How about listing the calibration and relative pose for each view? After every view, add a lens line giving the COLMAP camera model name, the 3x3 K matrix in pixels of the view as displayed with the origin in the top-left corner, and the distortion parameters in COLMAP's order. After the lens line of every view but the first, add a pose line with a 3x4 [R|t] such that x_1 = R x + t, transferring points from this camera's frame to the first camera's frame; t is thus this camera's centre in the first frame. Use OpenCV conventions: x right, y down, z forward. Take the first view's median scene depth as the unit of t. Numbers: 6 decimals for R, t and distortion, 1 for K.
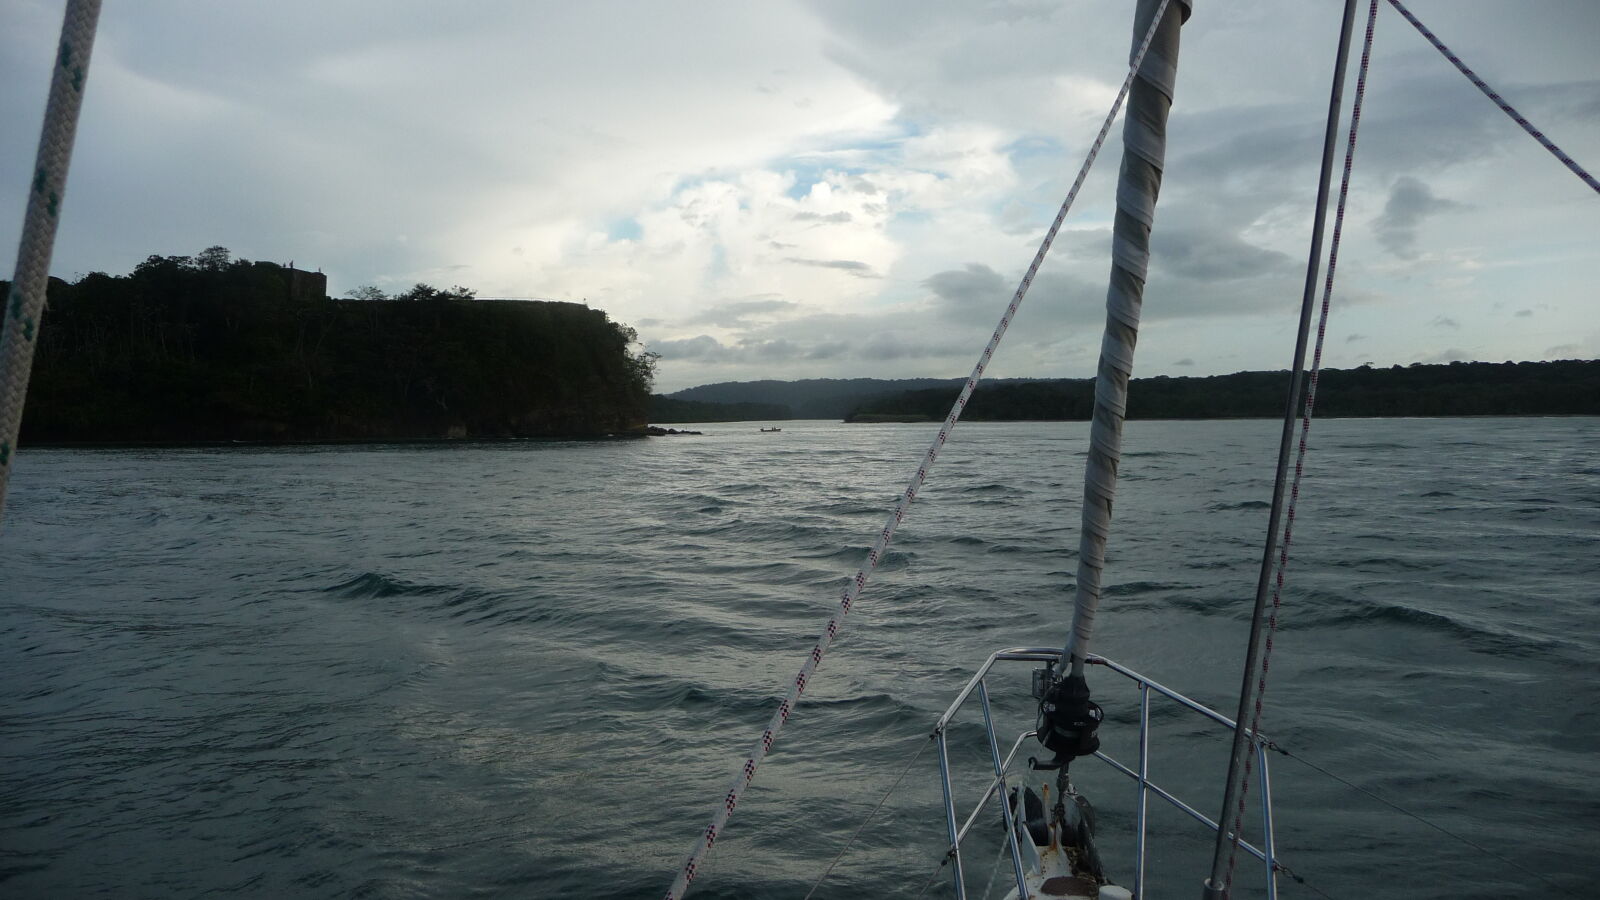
lens RADIAL K [[1318.7, 0, 791.7], [0, 1318.7, 442.8], [0, 0, 1]] dist [0.011124, 0.021754]
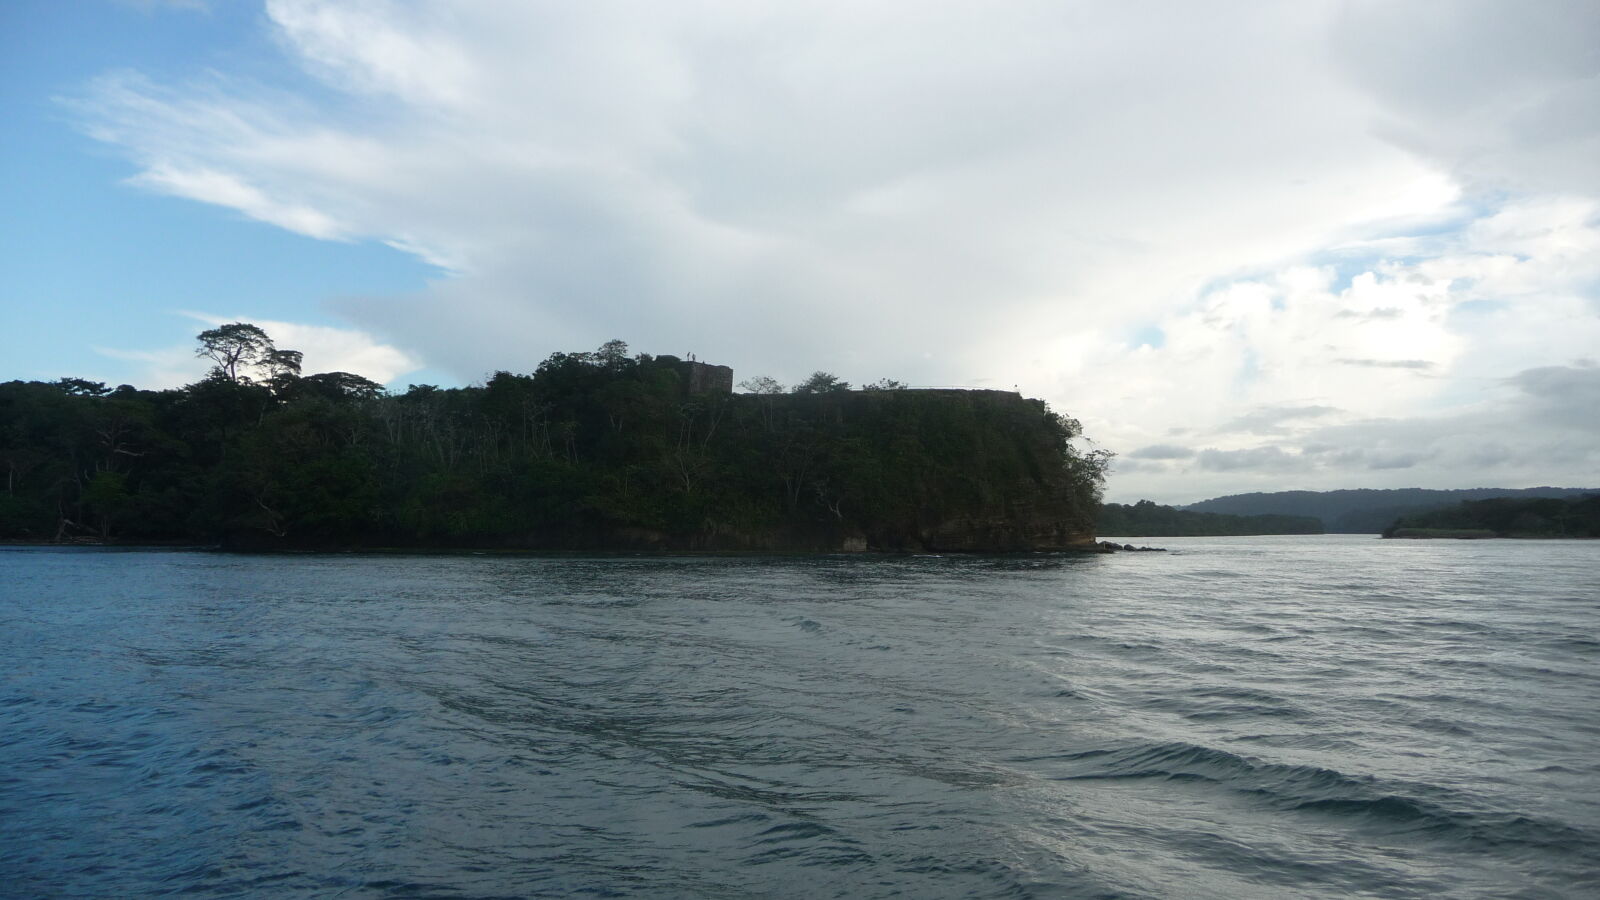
lens RADIAL K [[1318.7, 0, 790.6], [0, 1318.7, 460.0], [0, 0, 1]] dist [0.011124, 0.021754]
pose [[0.924068, -0.010753, -0.382077, 0.024992], [-0.016758, 0.997503, -0.068602, -0.003035], [0.381861, 0.069796, 0.921581, 0.165460]]
